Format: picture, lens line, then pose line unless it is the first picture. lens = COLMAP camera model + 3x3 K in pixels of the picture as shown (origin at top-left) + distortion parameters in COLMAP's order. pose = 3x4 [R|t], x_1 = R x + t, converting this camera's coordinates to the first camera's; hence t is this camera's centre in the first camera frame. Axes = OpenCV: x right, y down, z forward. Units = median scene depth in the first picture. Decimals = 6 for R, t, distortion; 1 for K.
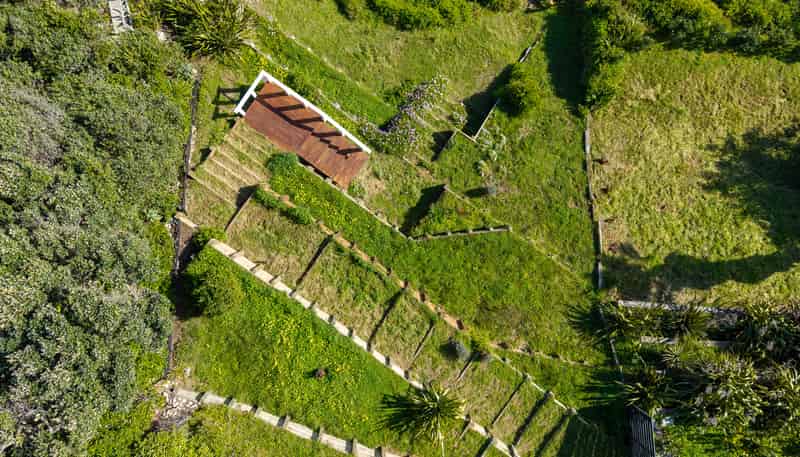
lens RADIAL K [[551.6, 0, 399.3], [0, 551.6, 227.2], [0, 0, 1]] dist [-0.000569, -0.002284]
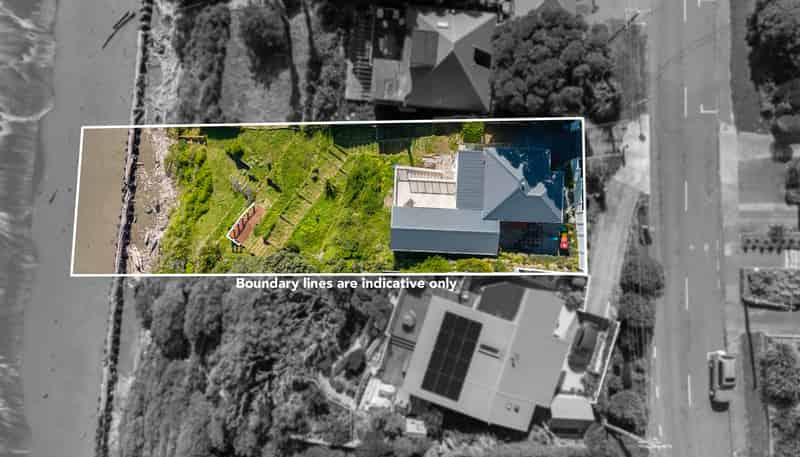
lens RADIAL K [[551.6, 0, 401.4], [0, 551.6, 227.2], [0, 0, 1]] dist [-0.000569, -0.002284]
pose [[0.031348, -0.997832, -0.057859, 0.014437], [0.999262, 0.030003, 0.023968, 0.594678], [-0.022180, -0.058568, 0.998037, -2.019045]]
